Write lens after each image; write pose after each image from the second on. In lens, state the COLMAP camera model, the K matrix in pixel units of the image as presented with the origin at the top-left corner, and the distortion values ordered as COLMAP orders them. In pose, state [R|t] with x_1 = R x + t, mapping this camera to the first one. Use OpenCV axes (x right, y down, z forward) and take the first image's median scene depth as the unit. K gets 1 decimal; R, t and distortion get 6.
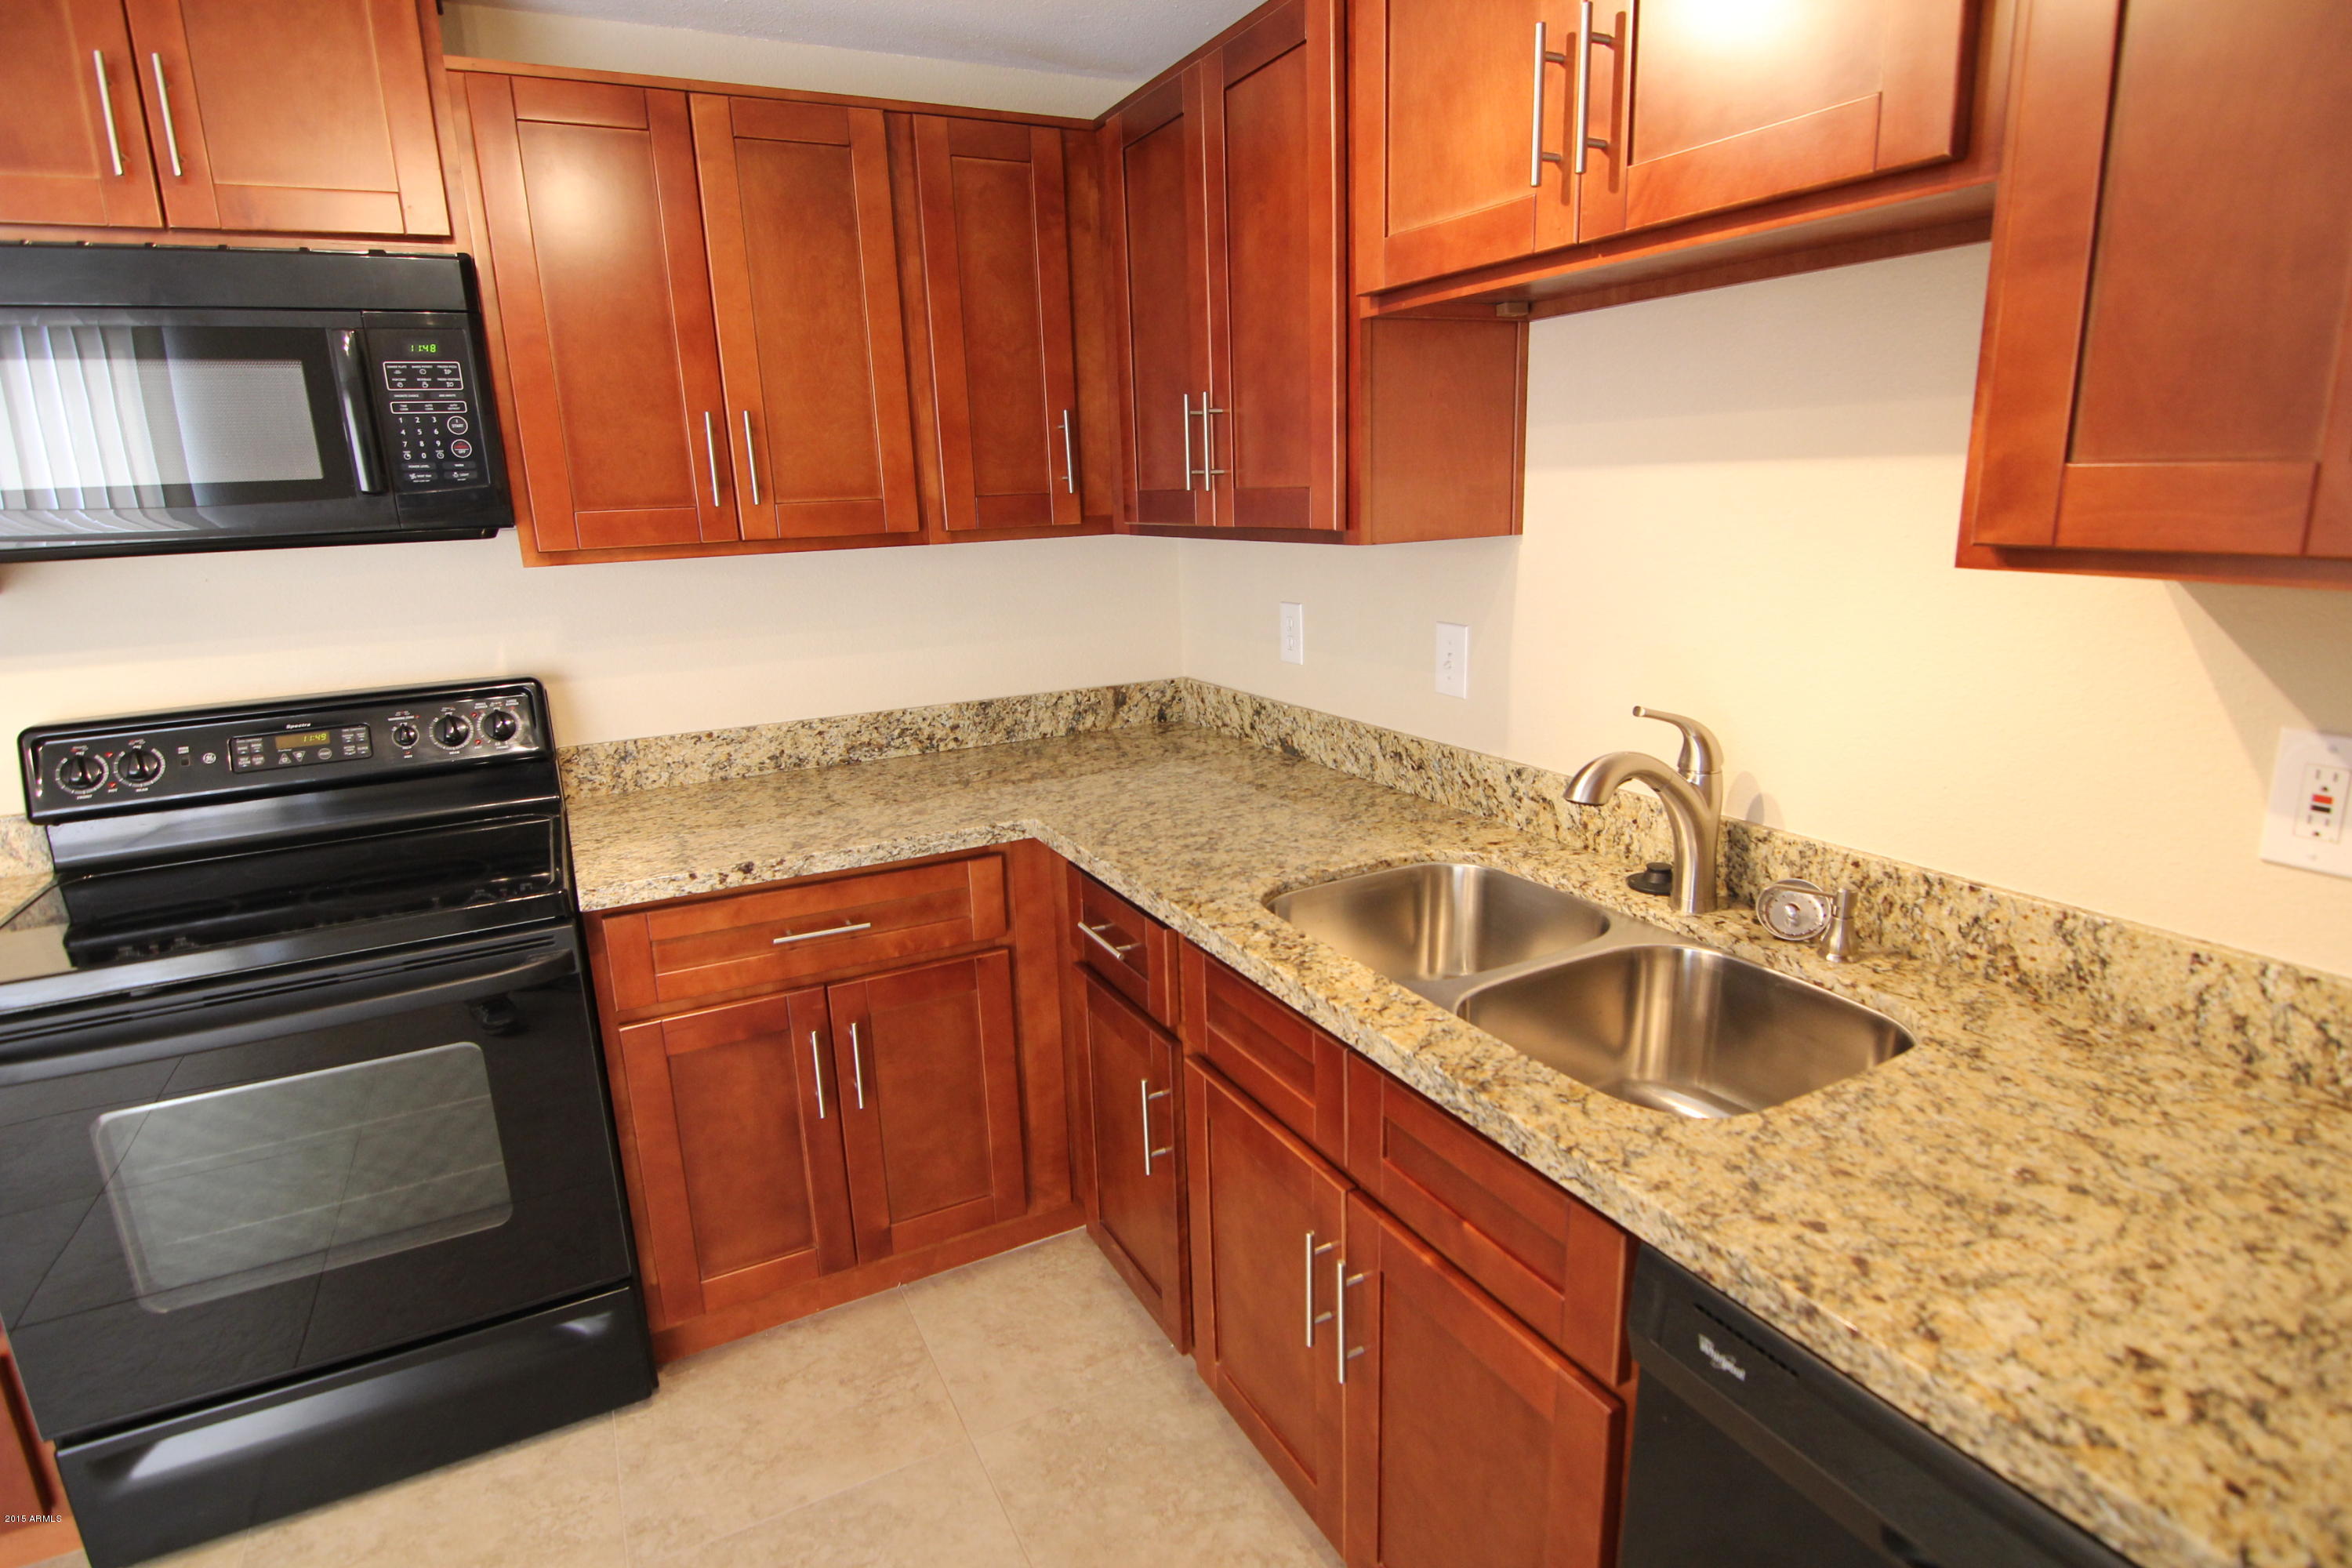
lens RADIAL K [[1194.9, 0, 1176.0], [0, 1194.9, 784.0], [0, 0, 1]] dist [-0.006744, -0.010053]
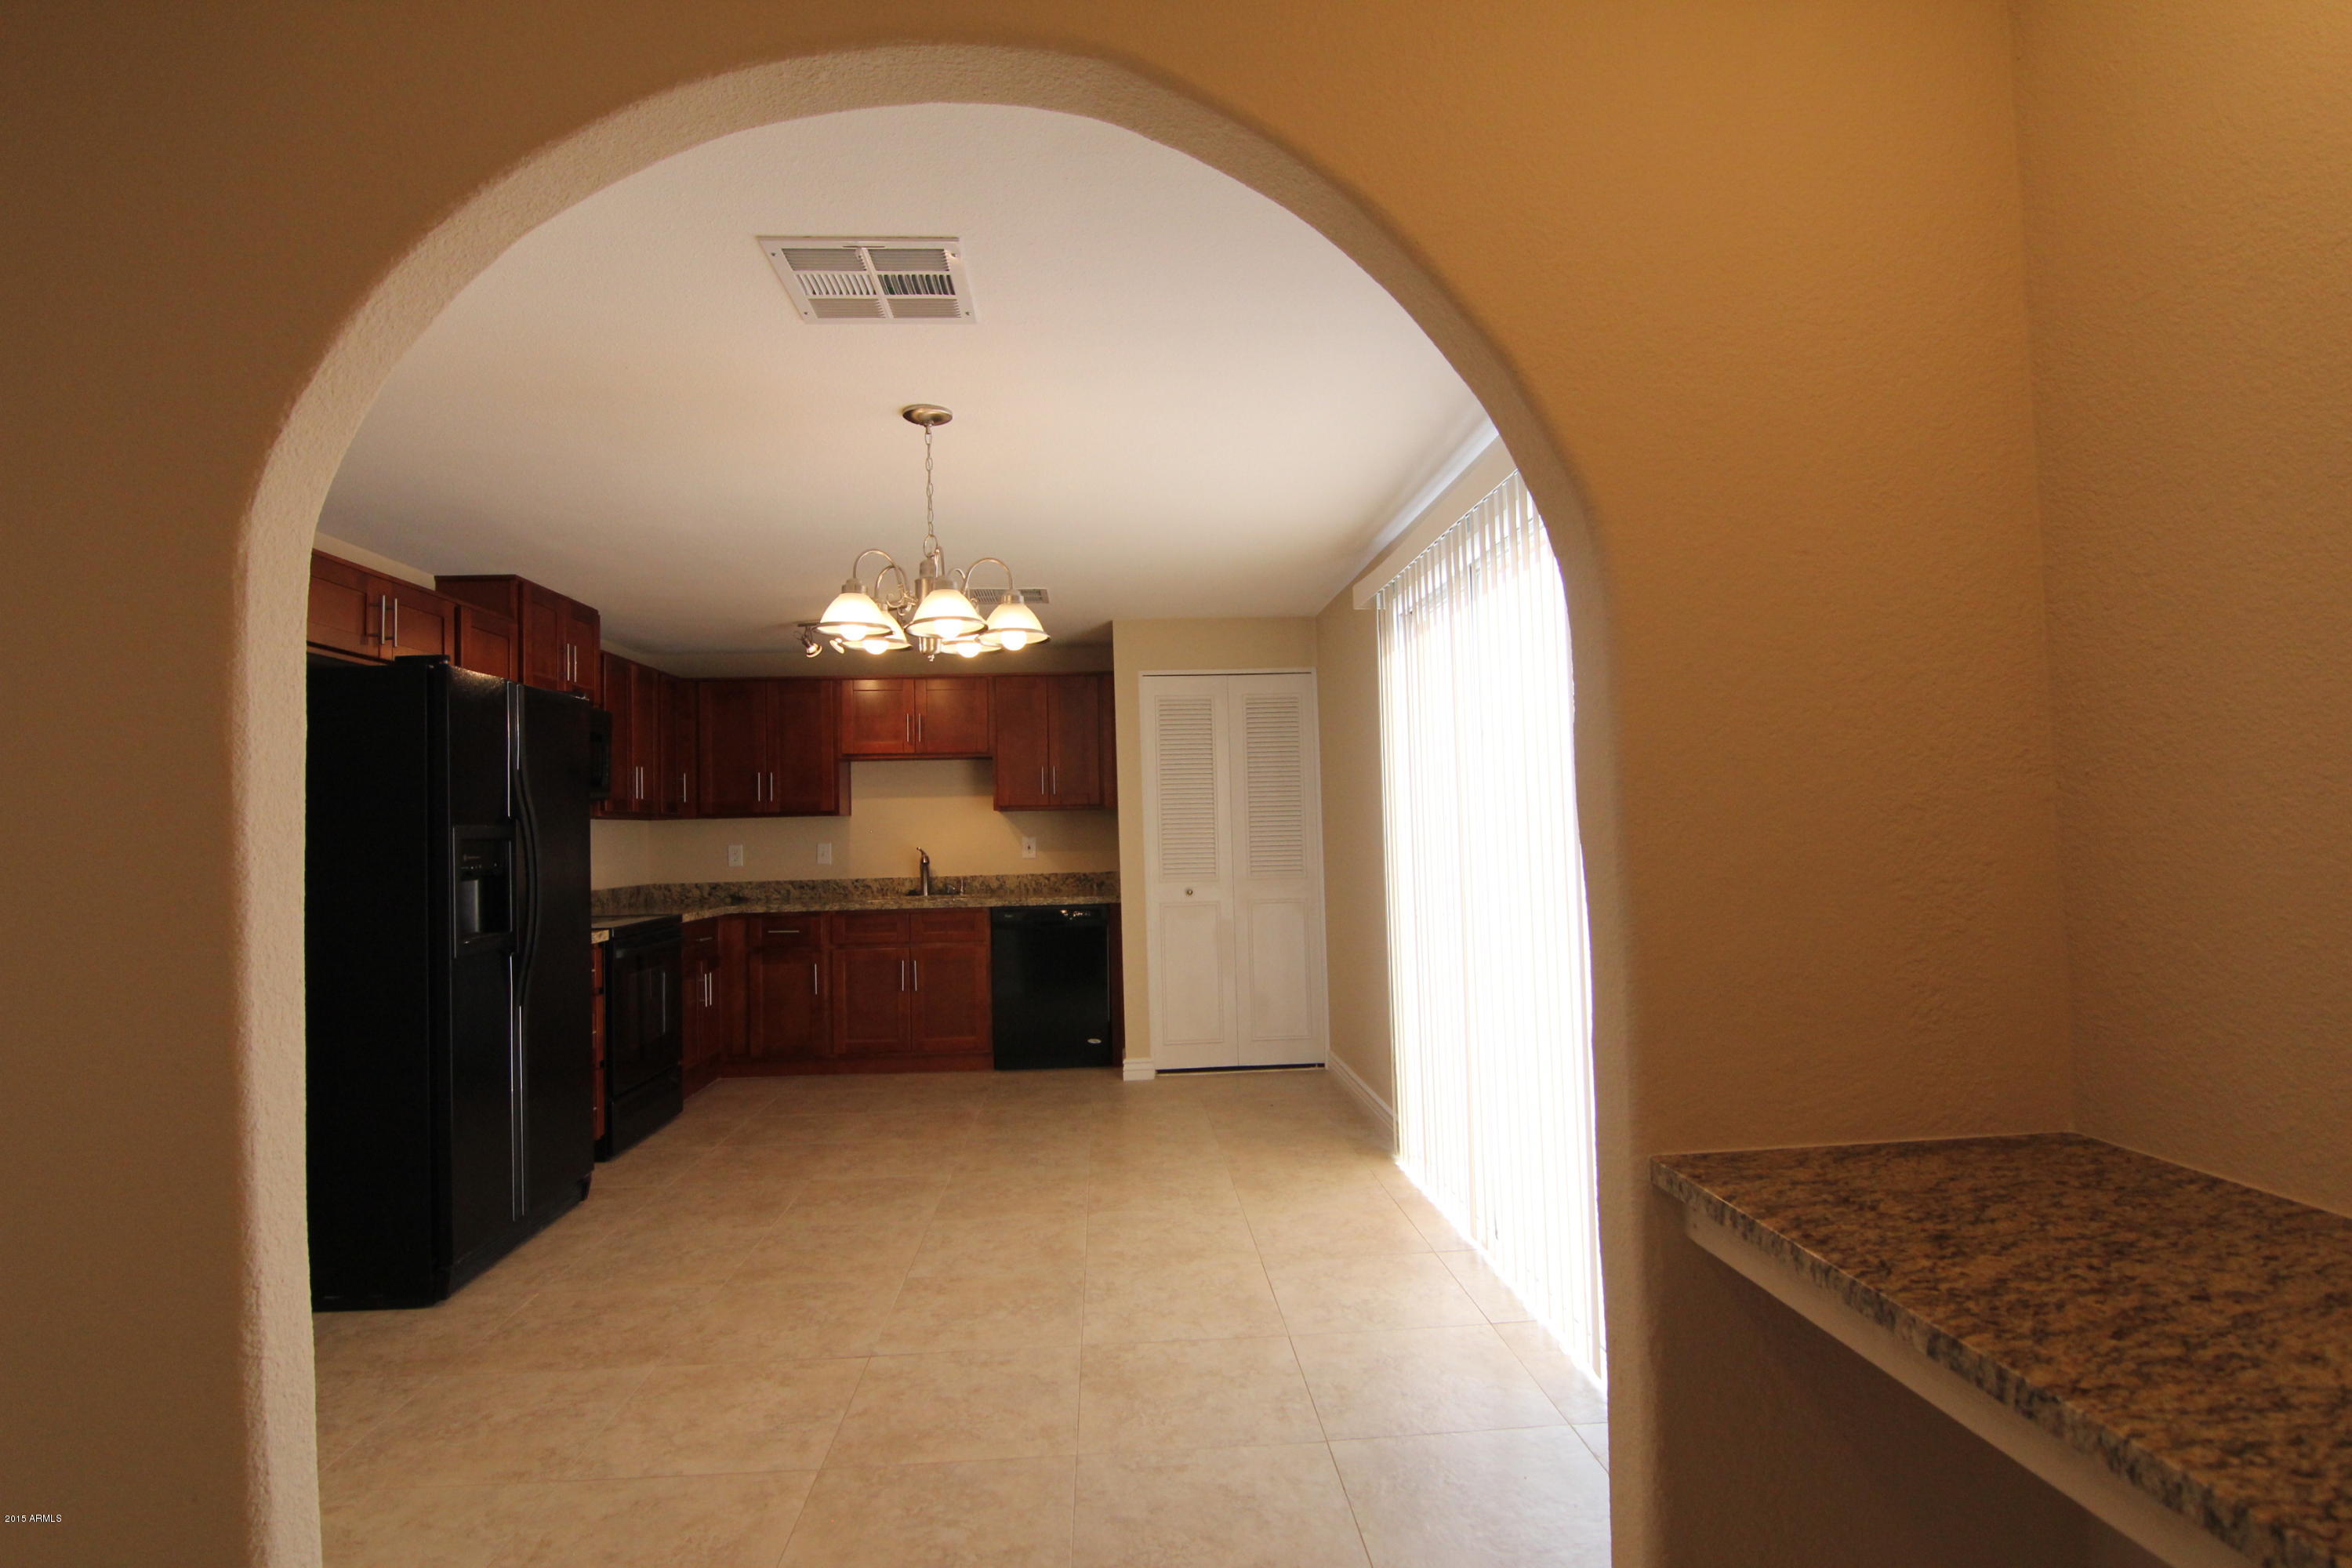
lens RADIAL K [[1187.6, 0, 1176.0], [0, 1187.6, 784.0], [0, 0, 1]] dist [-0.001462, -0.015674]
pose [[0.411403, 0.063861, 0.909213, -2.360100], [0.230473, 0.957836, -0.171561, 0.498697], [-0.881833, 0.280130, 0.379338, -1.165723]]
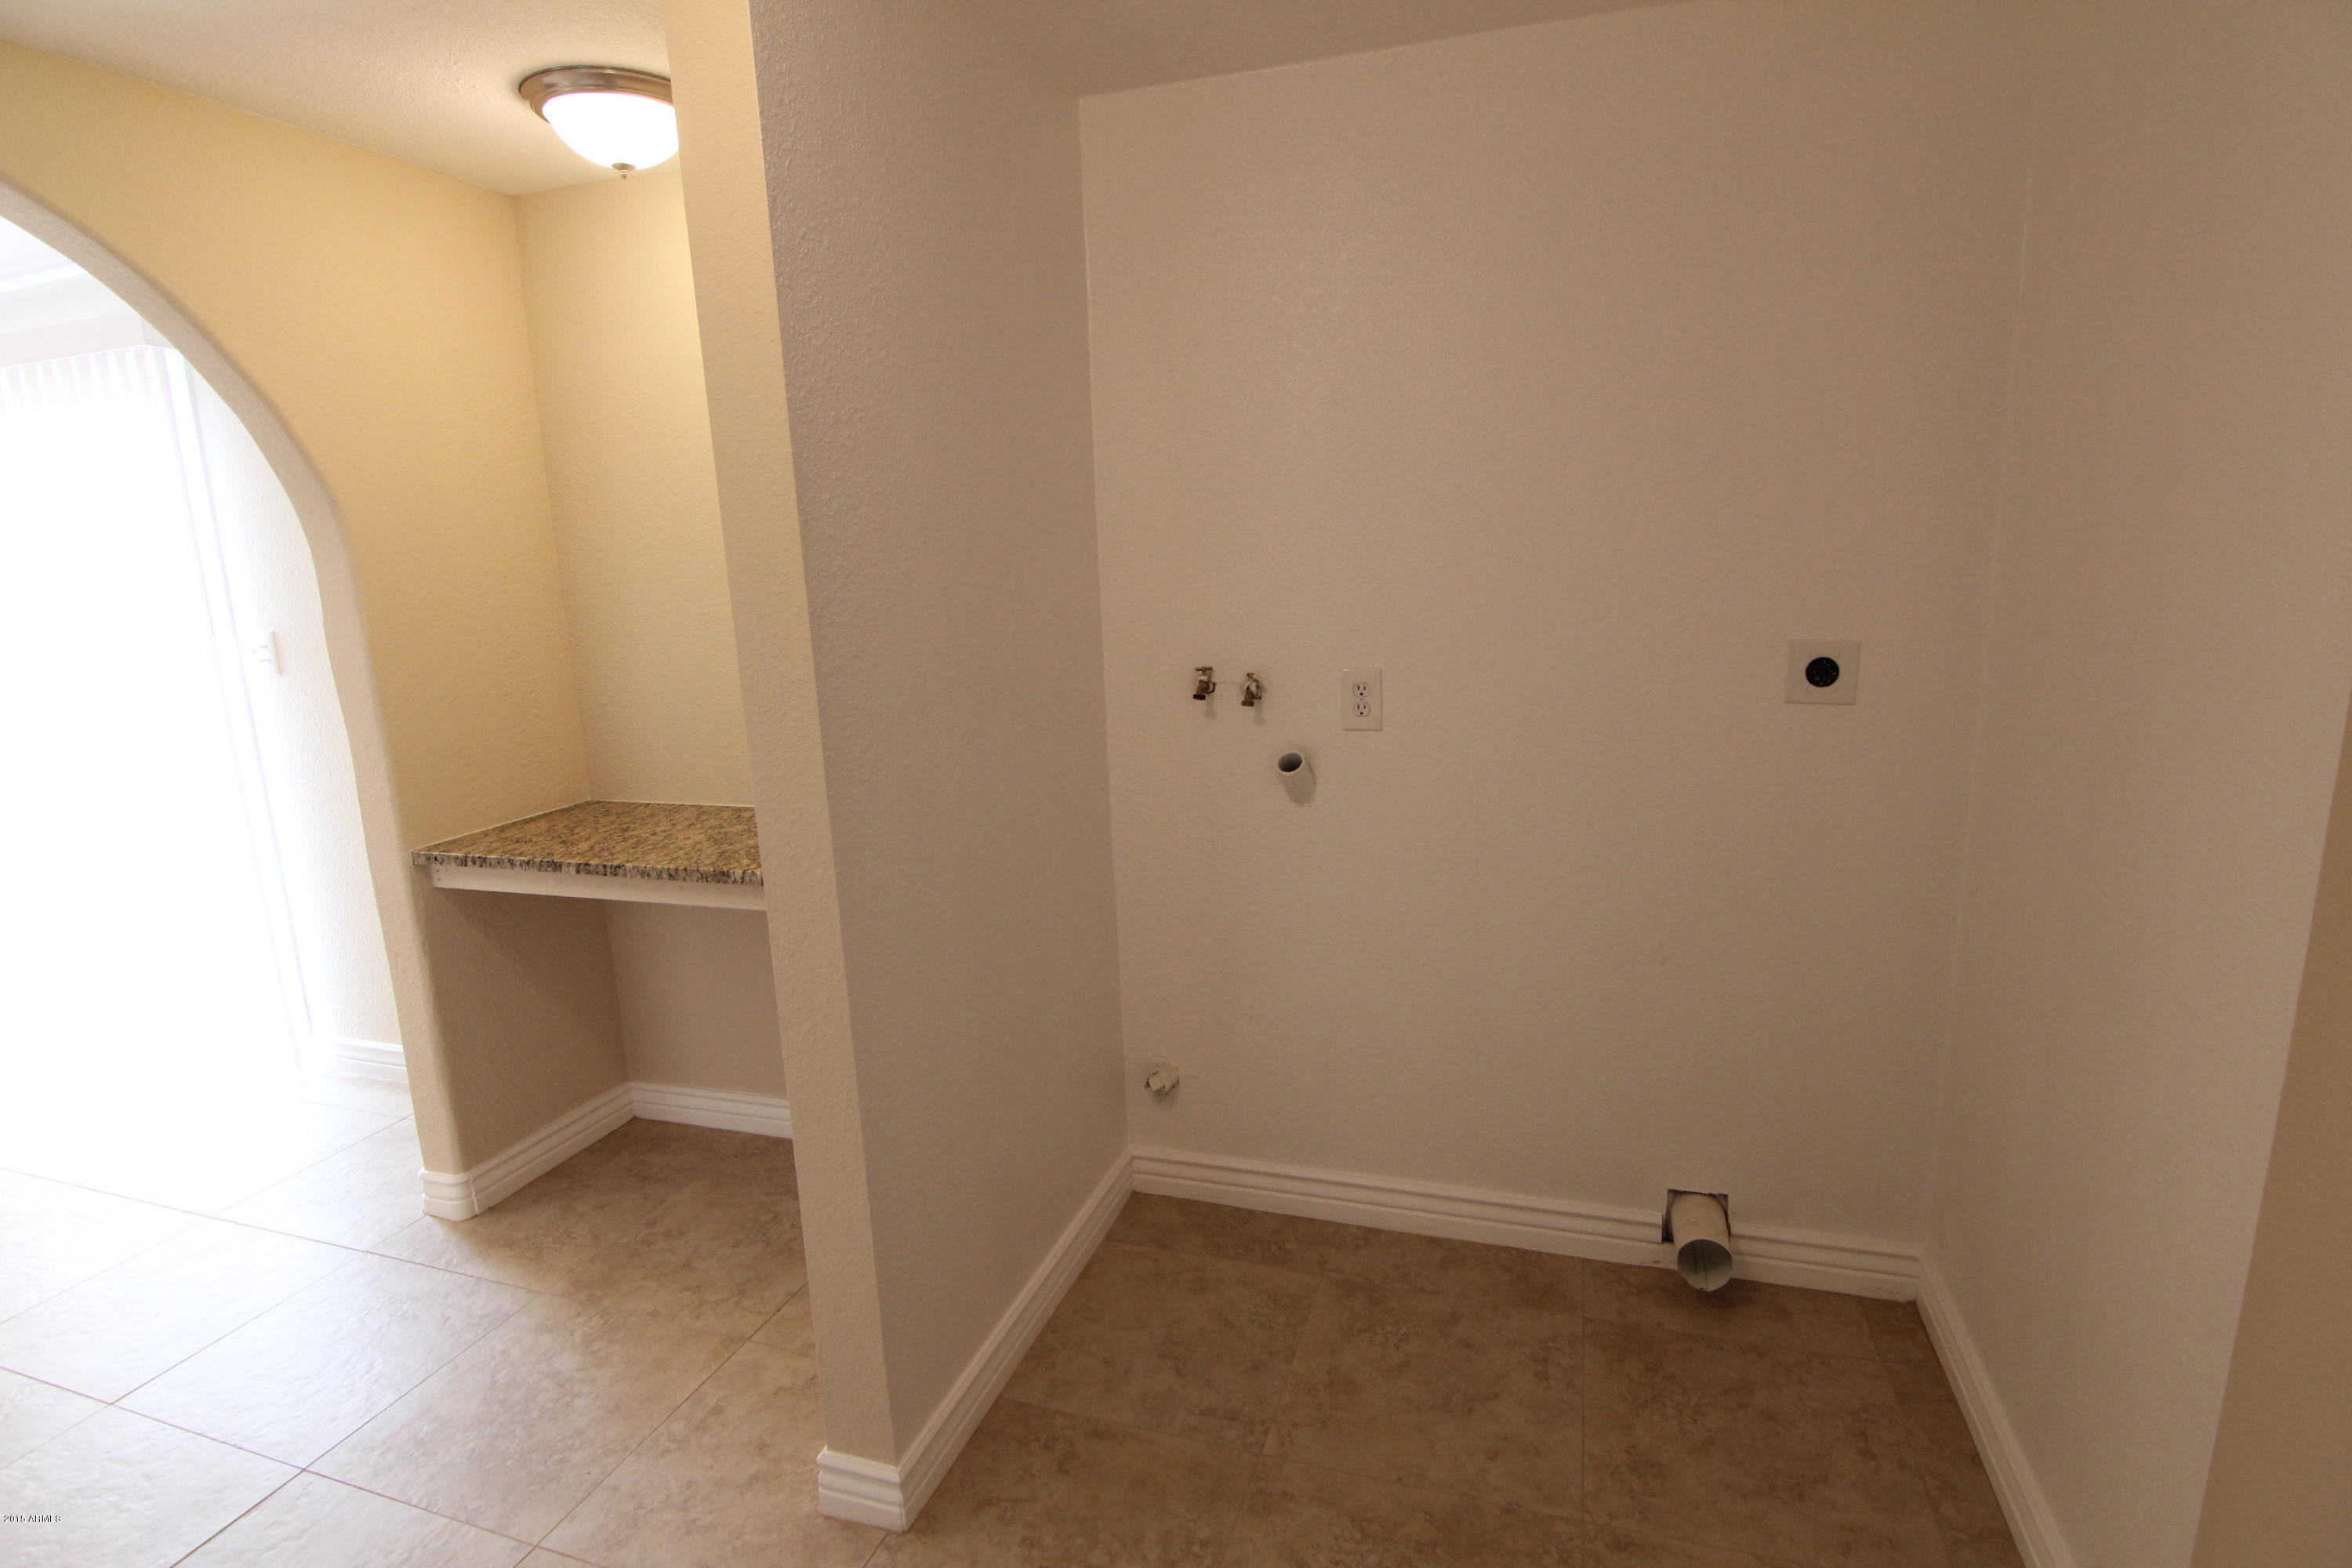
lens RADIAL K [[1187.6, 0, 1176.0], [0, 1187.6, 784.0], [0, 0, 1]] dist [-0.001462, -0.015674]
pose [[-0.691323, -0.079493, 0.718160, -4.212517], [0.235791, 0.914696, 0.328227, 0.146912], [-0.682990, 0.396247, -0.613606, -0.510521]]
